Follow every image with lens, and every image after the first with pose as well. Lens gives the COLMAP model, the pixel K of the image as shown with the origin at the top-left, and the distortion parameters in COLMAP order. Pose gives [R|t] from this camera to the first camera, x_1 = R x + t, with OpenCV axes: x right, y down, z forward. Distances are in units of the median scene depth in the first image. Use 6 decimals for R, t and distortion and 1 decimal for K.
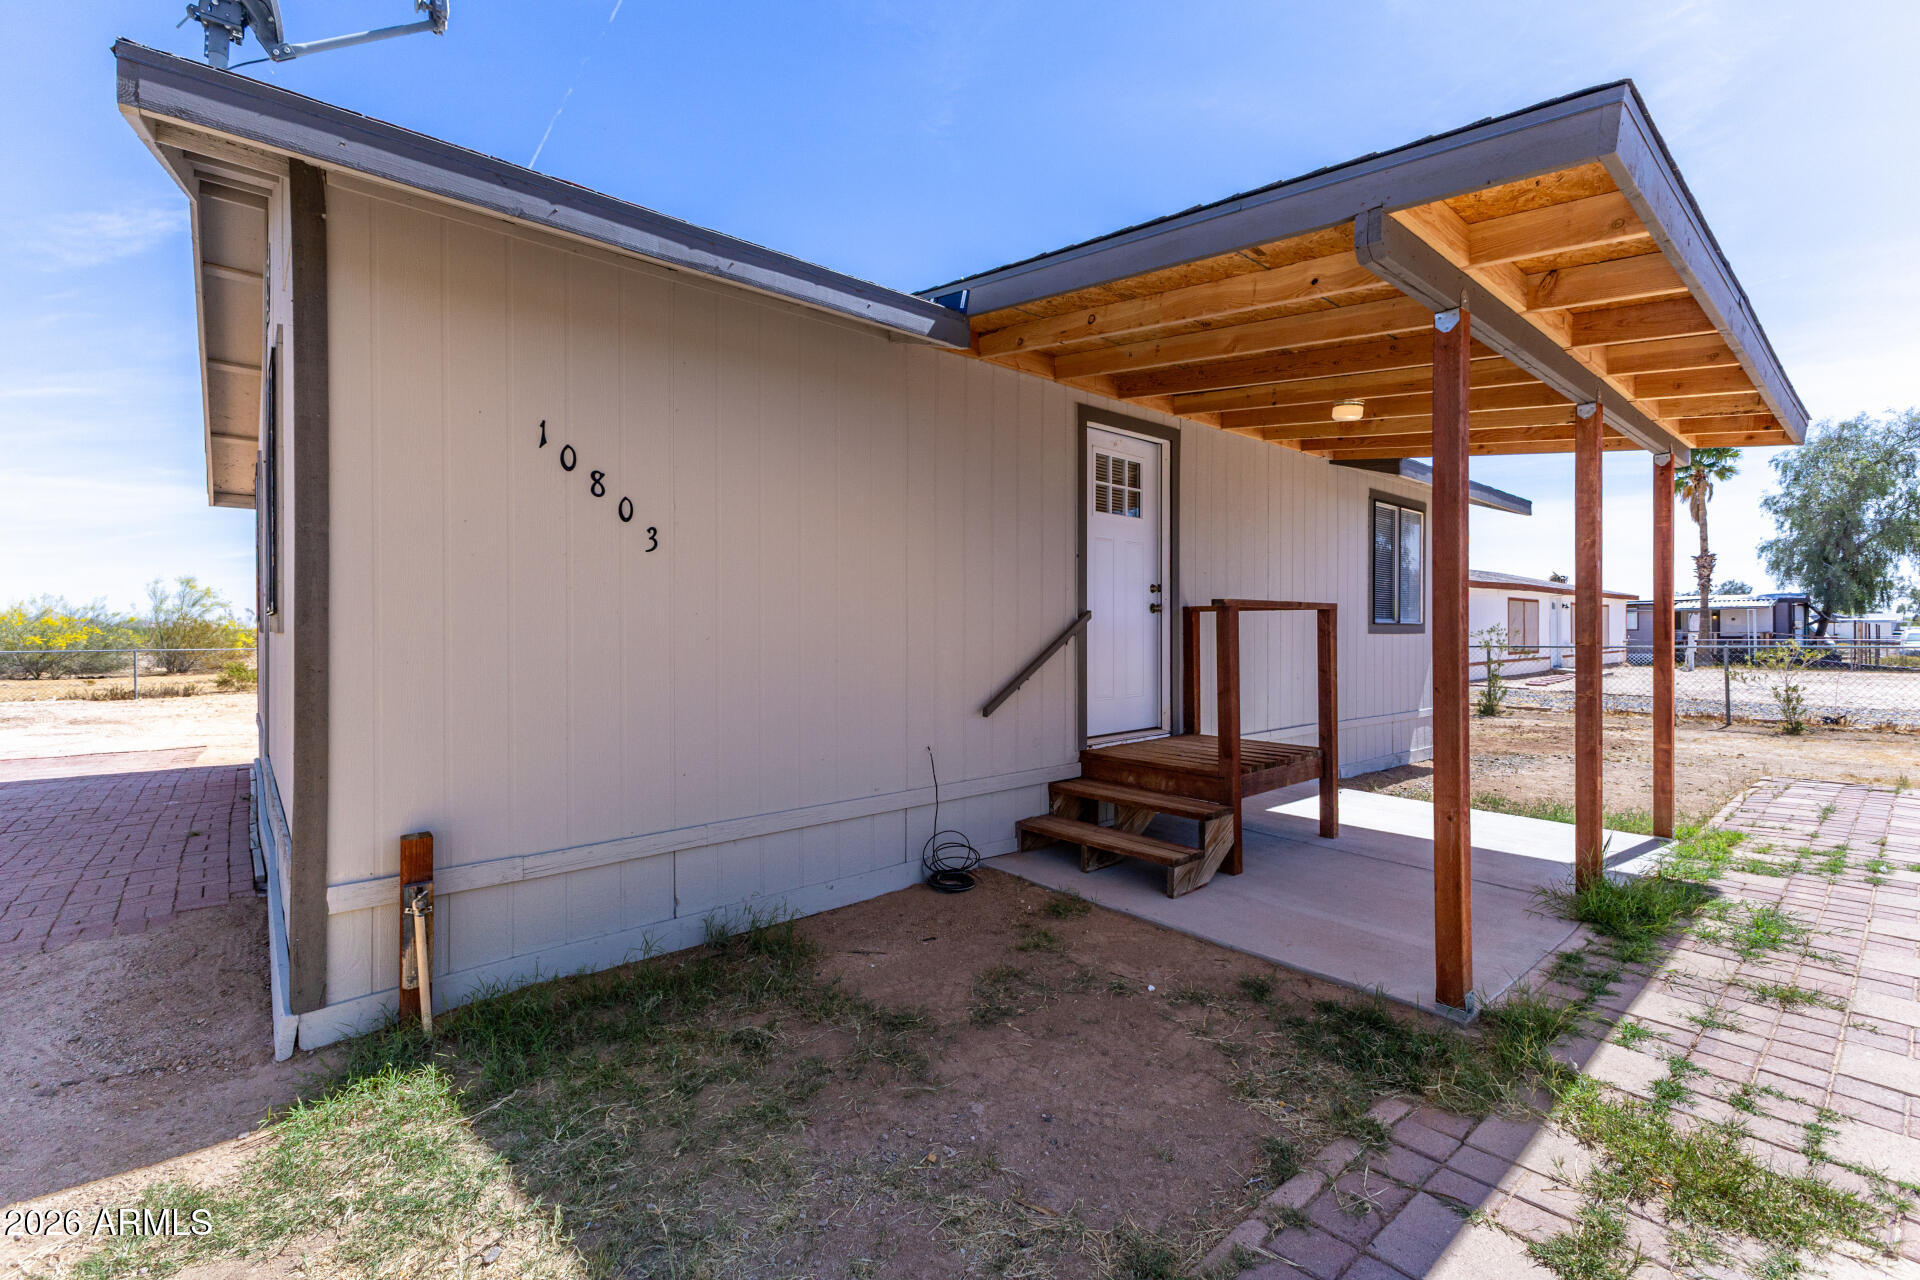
lens RADIAL K [[822.3, 0, 962.0], [0, 822.3, 634.1], [0, 0, 1]] dist [0.011943, -0.002380]
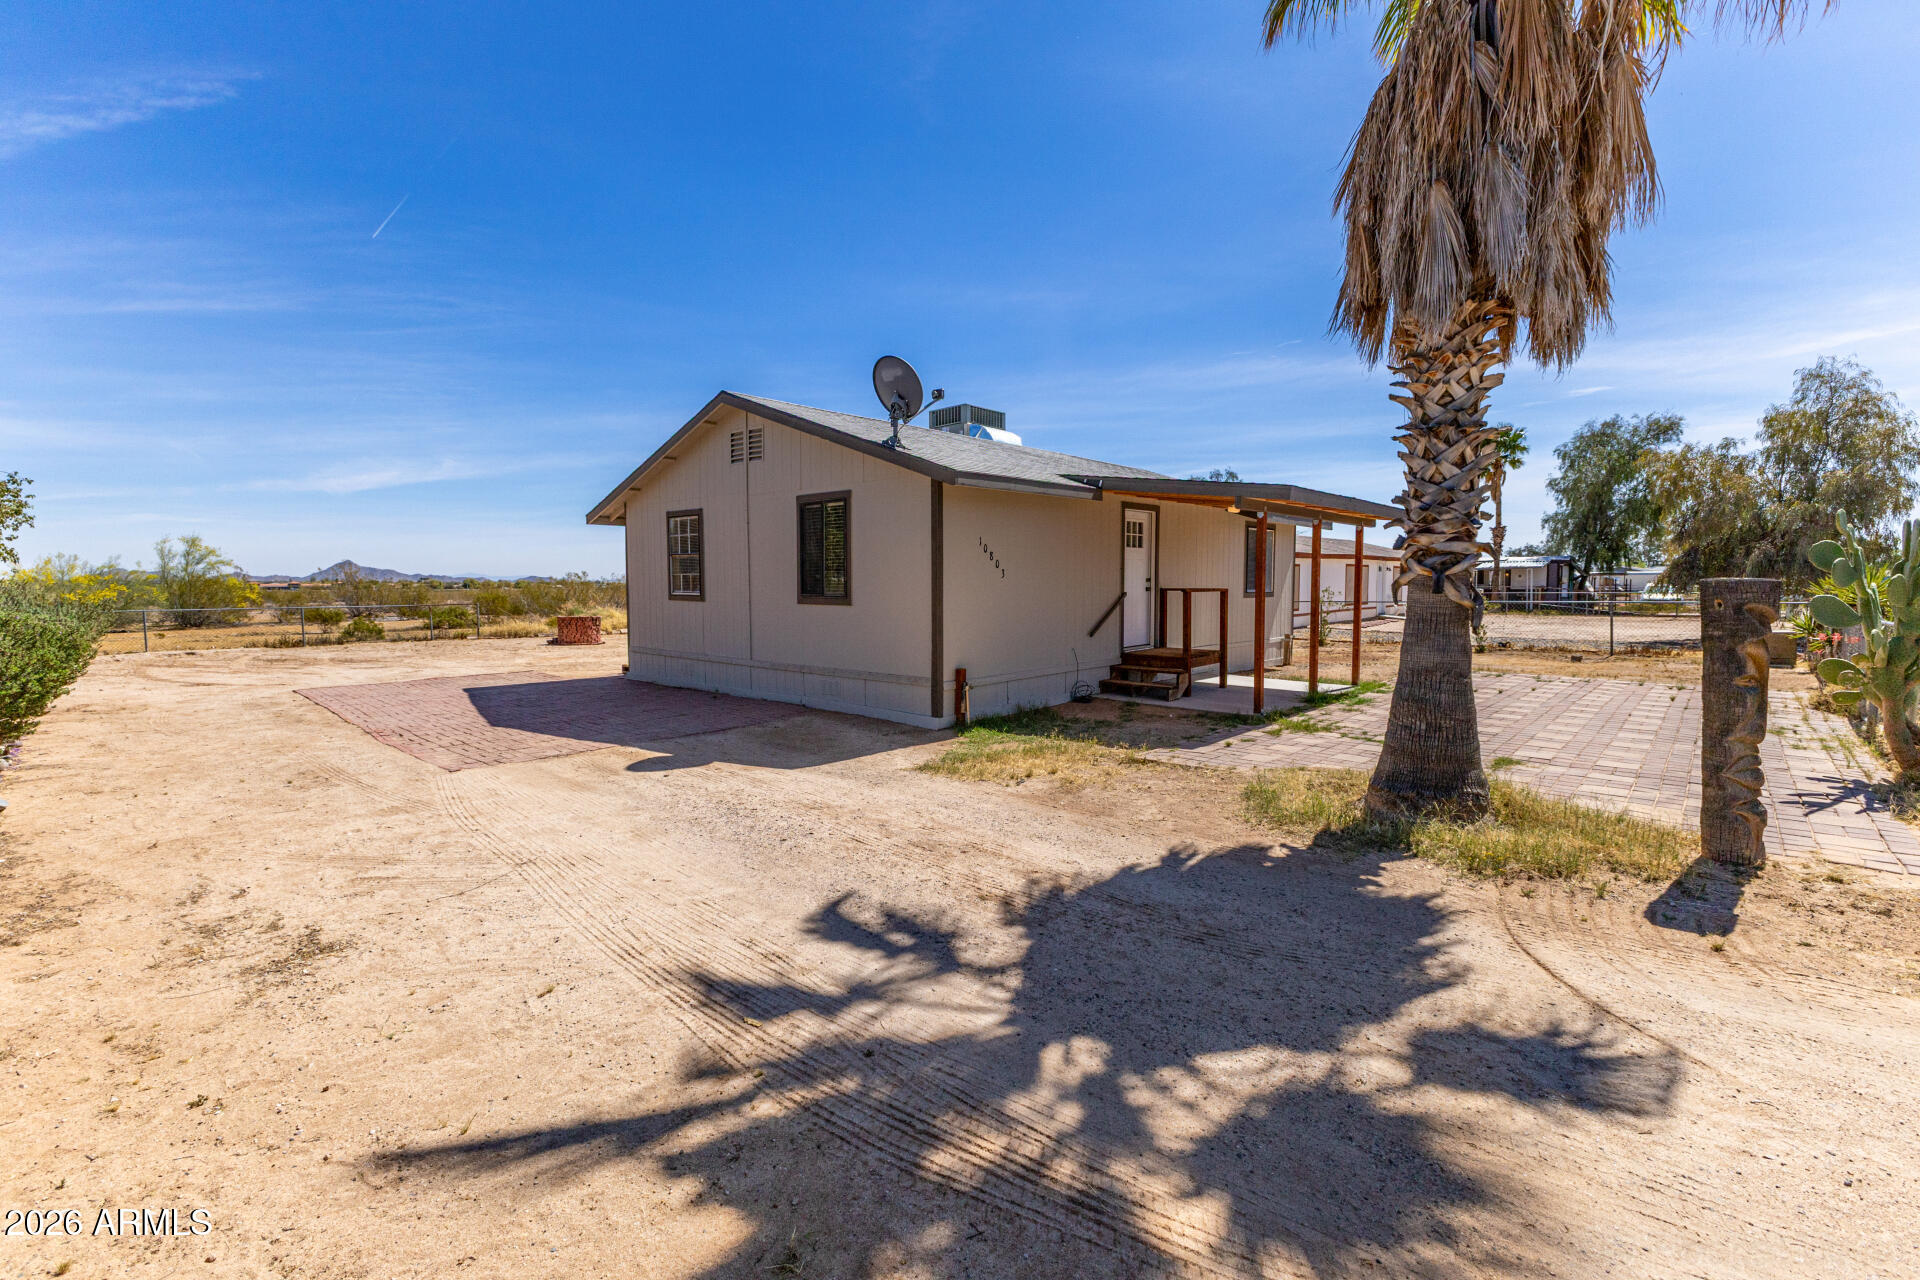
lens RADIAL K [[822.3, 0, 961.9], [0, 822.3, 637.0], [0, 0, 1]] dist [0.011943, -0.002380]
pose [[0.993185, -0.008979, 0.116204, -0.253423], [0.001491, 0.997925, 0.064364, -0.023298], [-0.116541, -0.063752, 0.991138, -0.551127]]
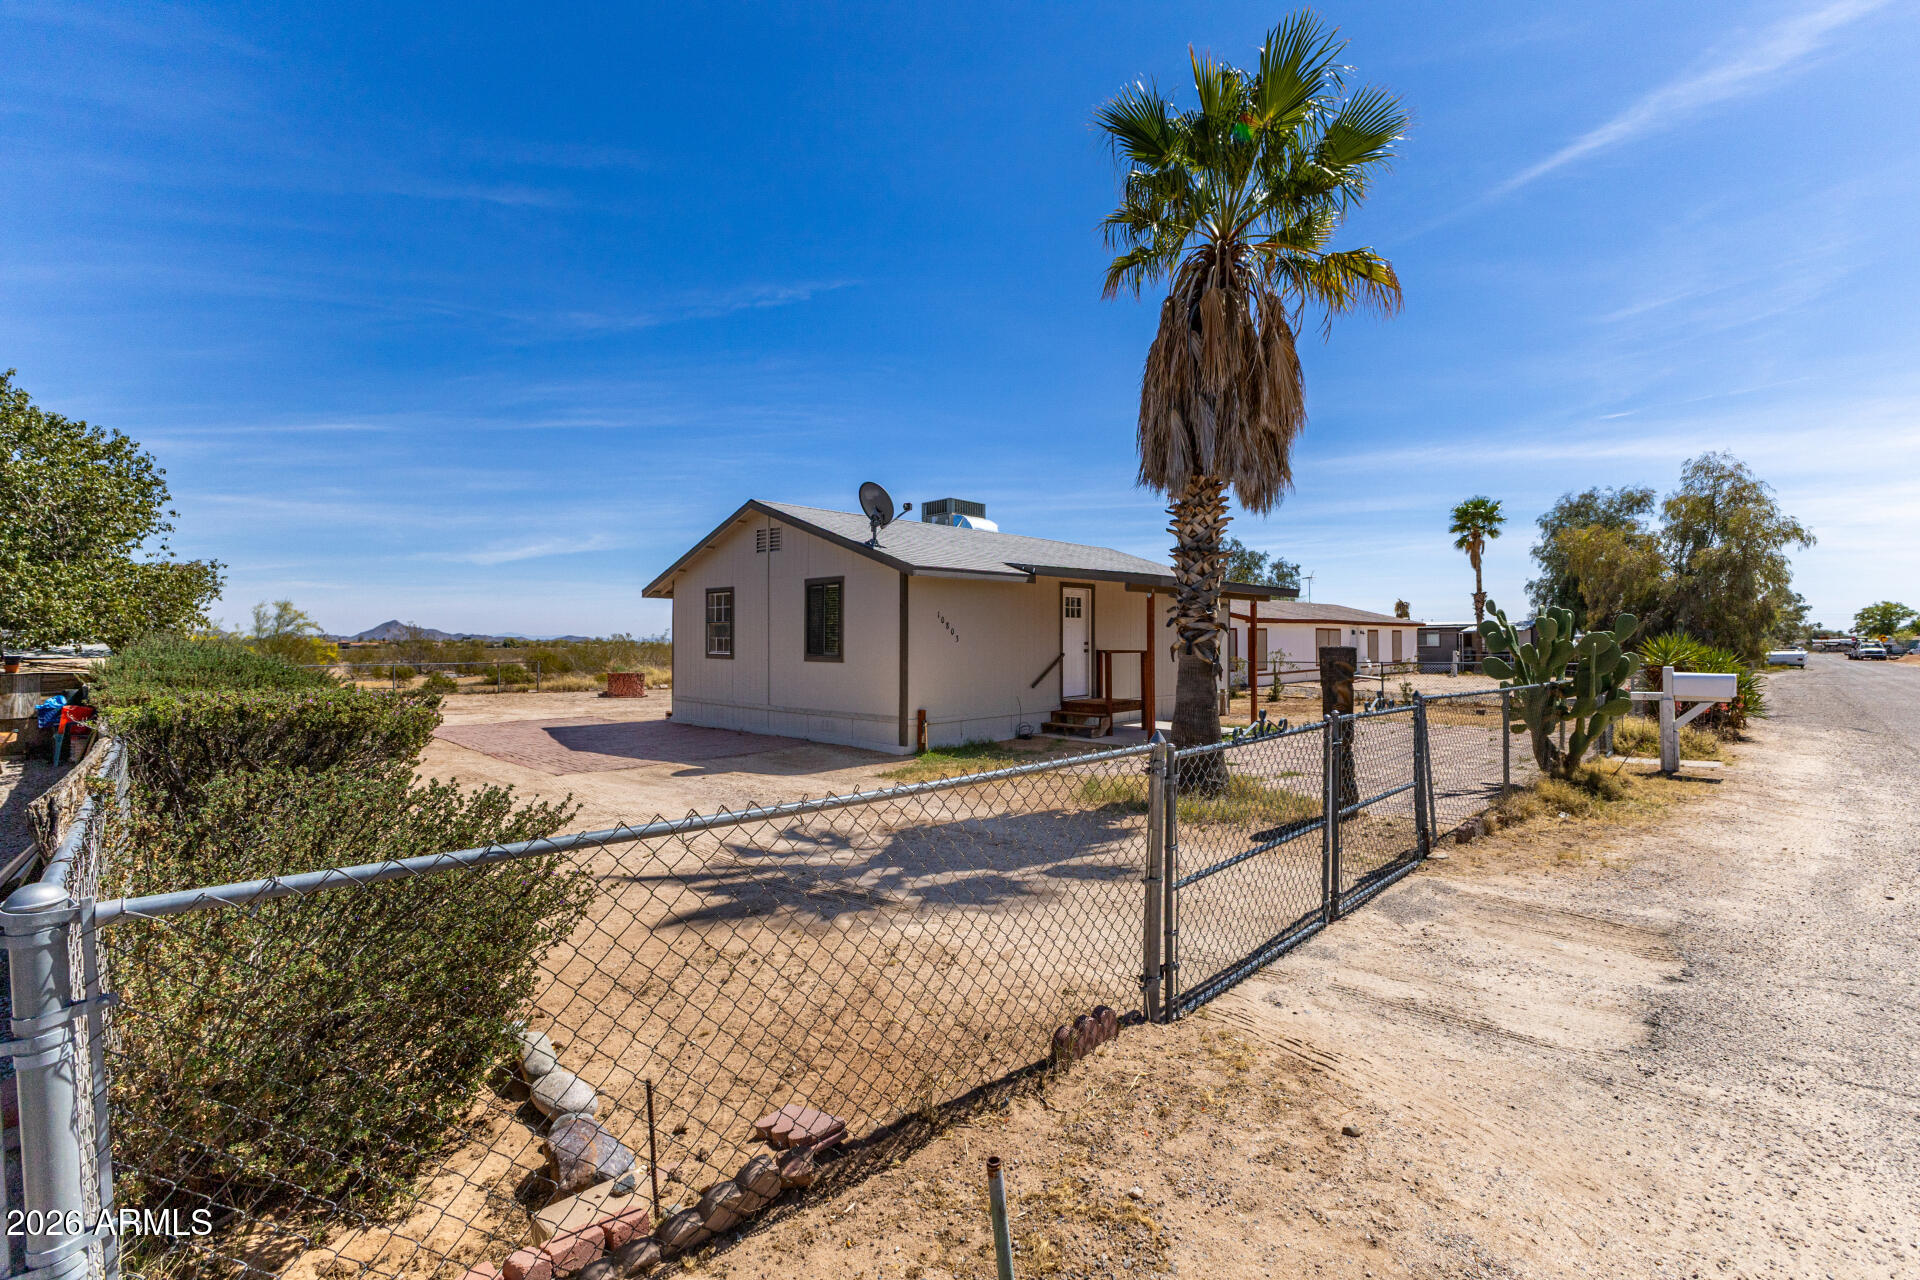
lens RADIAL K [[822.3, 0, 963.8], [0, 822.3, 639.0], [0, 0, 1]] dist [0.011943, -0.002380]
pose [[0.996538, 0.001514, 0.083128, -0.195937], [-0.001008, 0.999981, -0.006133, -0.026830], [-0.083135, 0.006028, 0.996520, -0.832724]]
